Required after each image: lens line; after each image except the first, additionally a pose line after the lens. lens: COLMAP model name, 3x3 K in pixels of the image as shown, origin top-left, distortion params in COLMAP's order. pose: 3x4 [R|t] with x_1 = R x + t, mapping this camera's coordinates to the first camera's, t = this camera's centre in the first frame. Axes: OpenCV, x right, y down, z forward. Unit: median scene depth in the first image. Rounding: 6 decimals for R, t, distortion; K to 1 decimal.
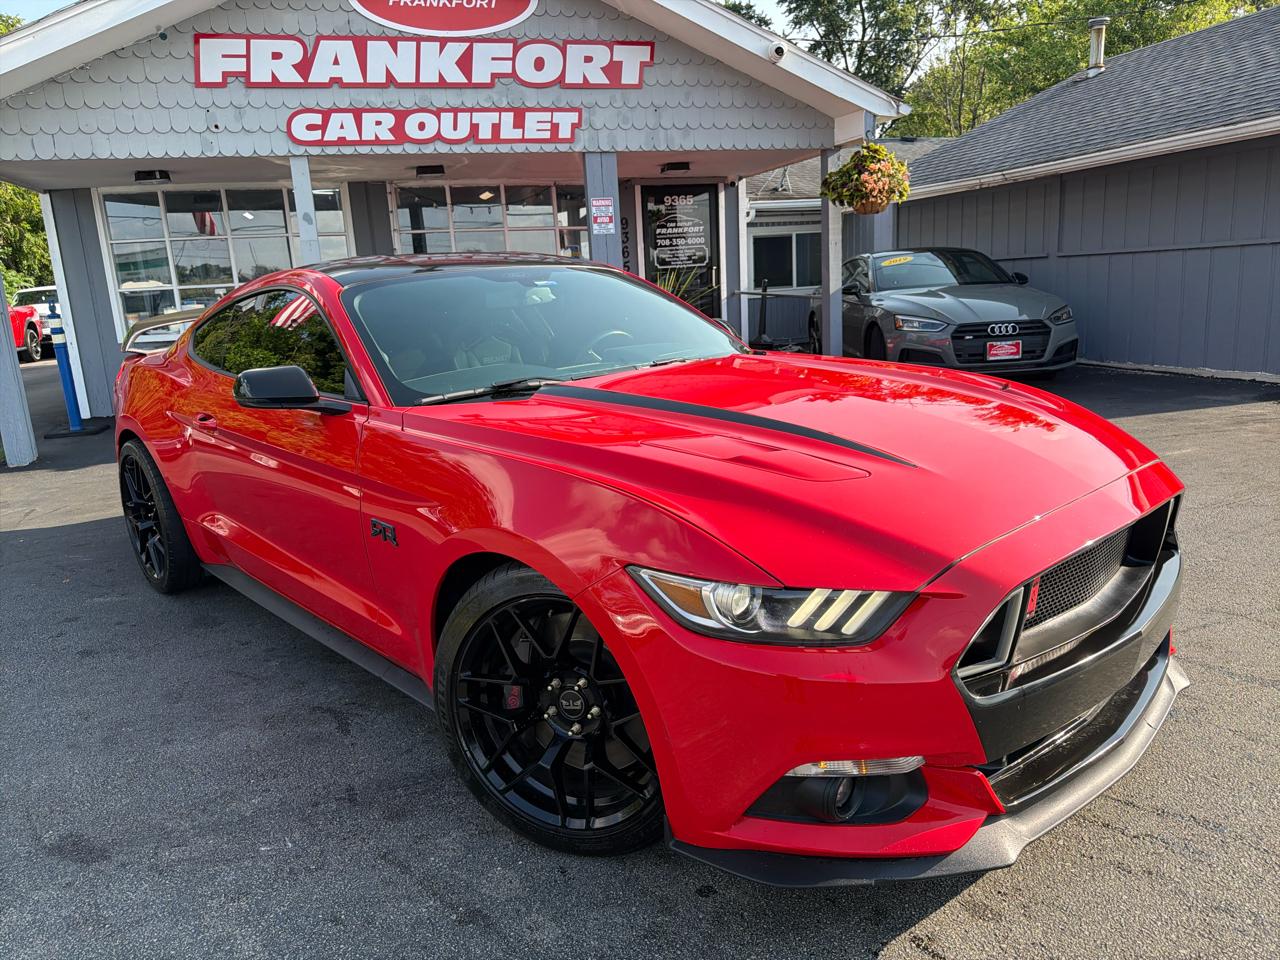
lens RADIAL K [[920.3, 0, 639.8], [0, 920.3, 482.5], [0, 0, 1]] dist [-0.000921, -0.010412]
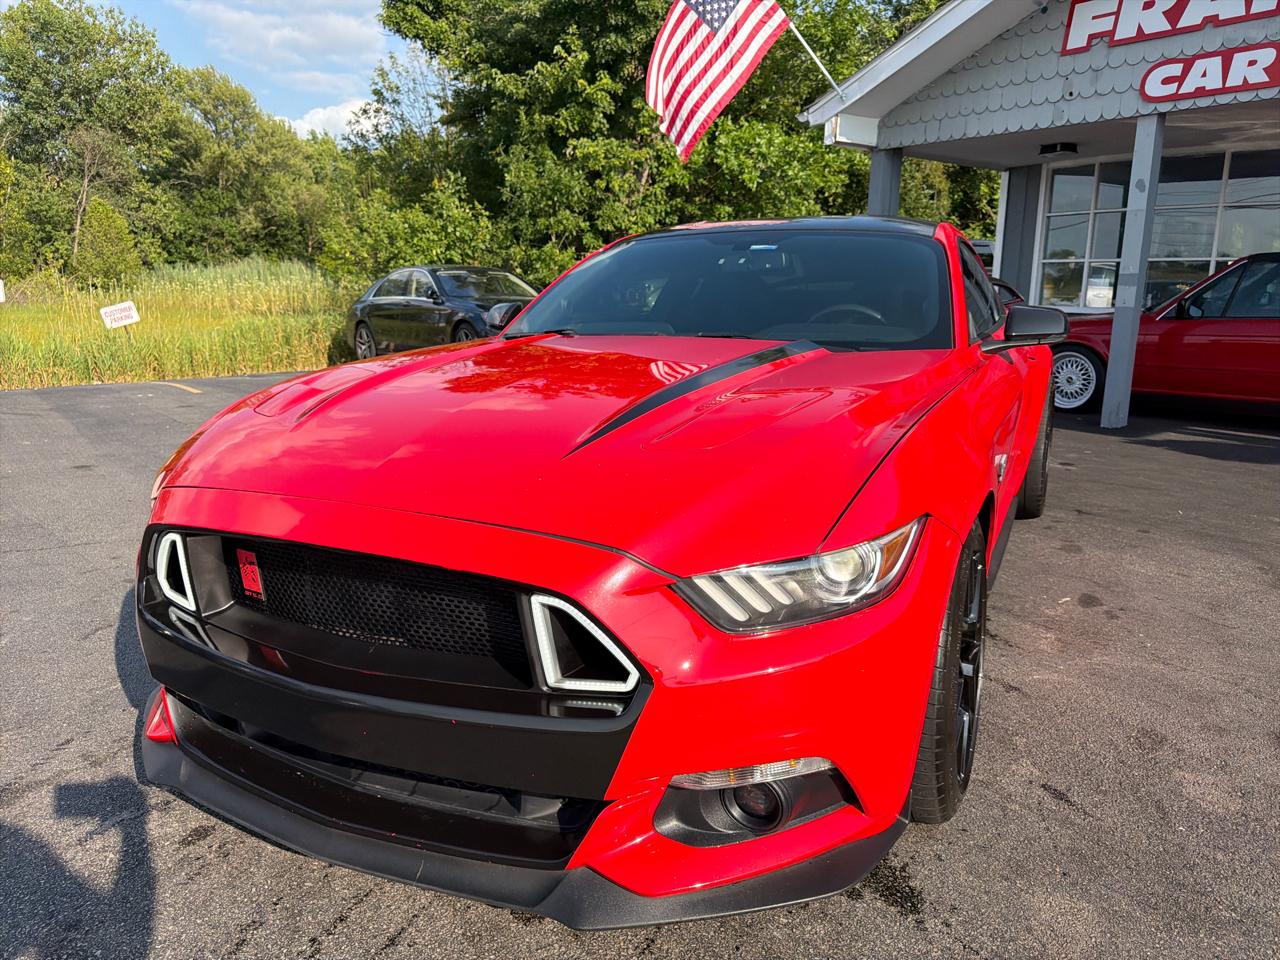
lens RADIAL K [[909.6, 0, 640.7], [0, 909.6, 483.9], [0, 0, 1]] dist [-0.004751, 0.000558]
pose [[0.377157, 0.250229, -0.891705, 0.318906], [-0.226236, 0.958534, 0.173293, -0.049025], [0.898092, 0.136377, 0.418129, 0.224838]]
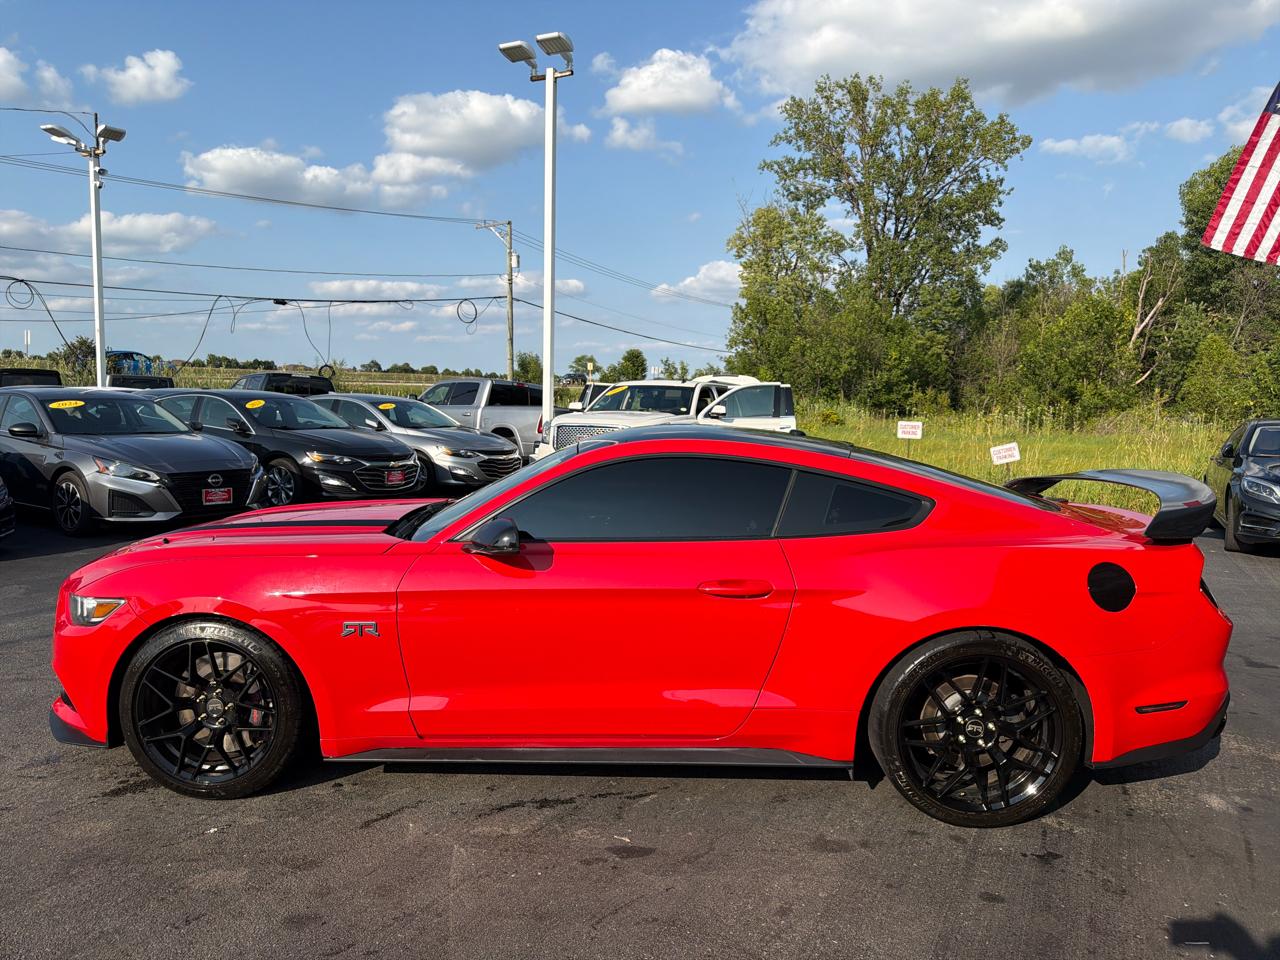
lens RADIAL K [[886.6, 0, 637.4], [0, 886.6, 499.1], [0, 0, 1]] dist [0.004482, 0.000950]
pose [[-0.700060, 0.118996, -0.704099, 0.282257], [-0.137882, 0.944936, 0.296789, -0.227261], [0.700646, 0.304853, -0.645105, 0.798653]]
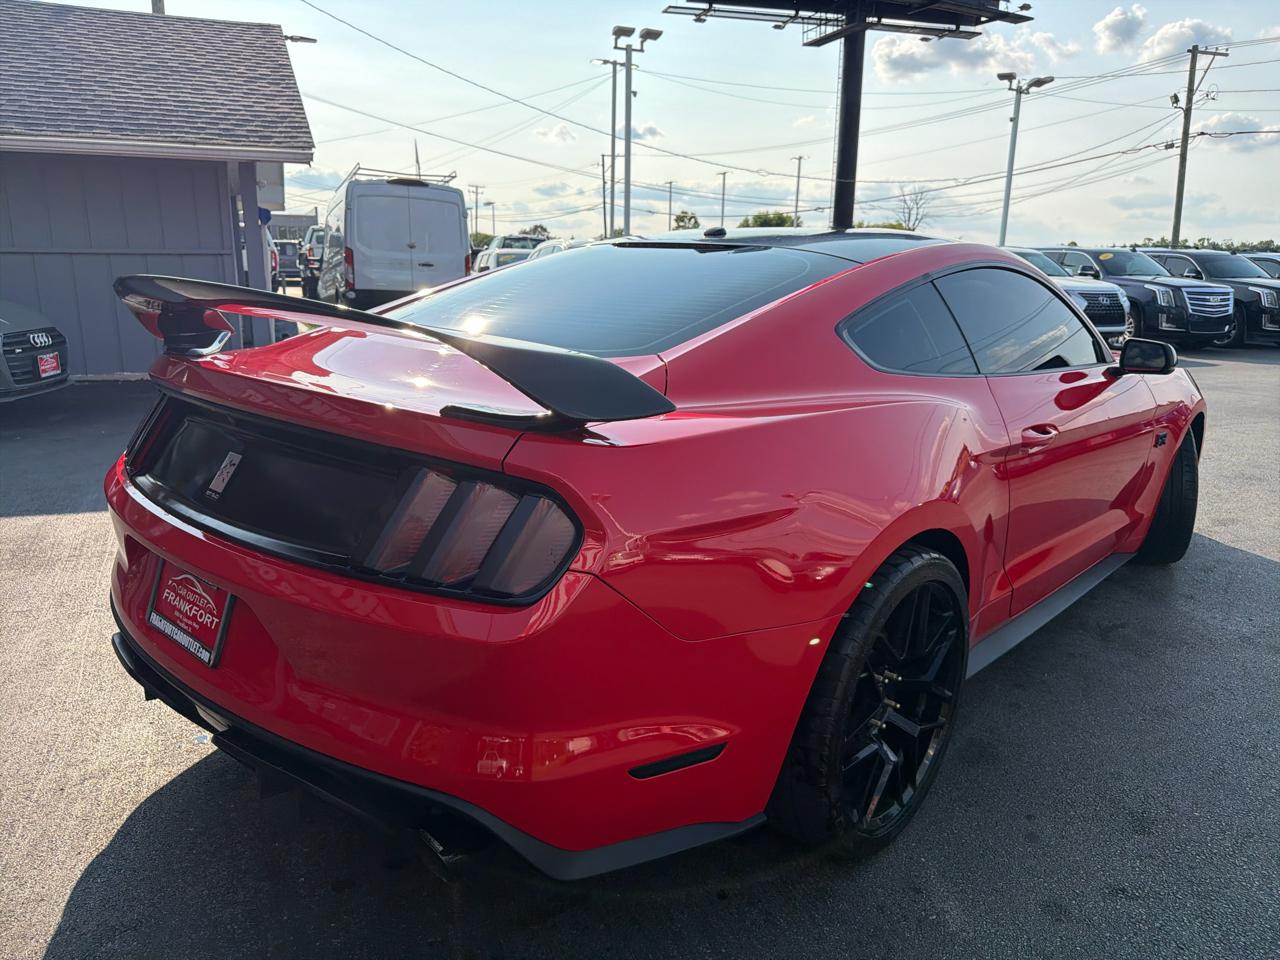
lens RADIAL K [[898.4, 0, 640.0], [0, 898.4, 480.0], [0, 0, 1]] dist [-0.000231, -0.000394]
pose [[-0.086141, -0.184727, 0.979007, -0.509615], [0.197605, 0.959970, 0.198522, -0.108129], [-0.976490, 0.210557, -0.046190, 0.587588]]
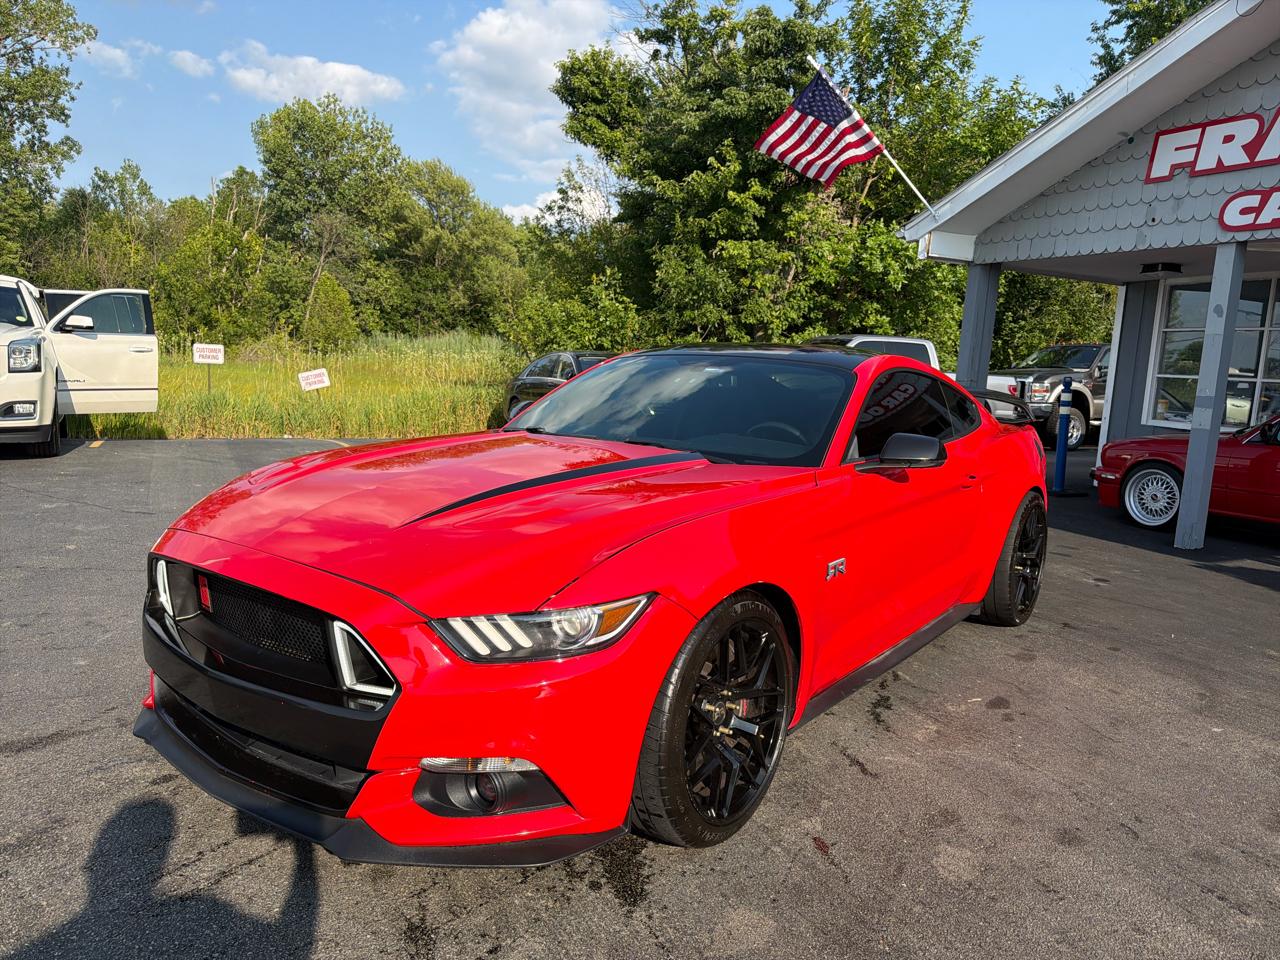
lens RADIAL K [[894.5, 0, 645.2], [0, 894.5, 484.4], [0, 0, 1]] dist [0.038094, -0.046445]
pose [[0.191785, 0.194191, -0.962033, 0.416050], [-0.274327, 0.951765, 0.137430, -0.089695], [0.942318, 0.237555, 0.235807, 0.295146]]
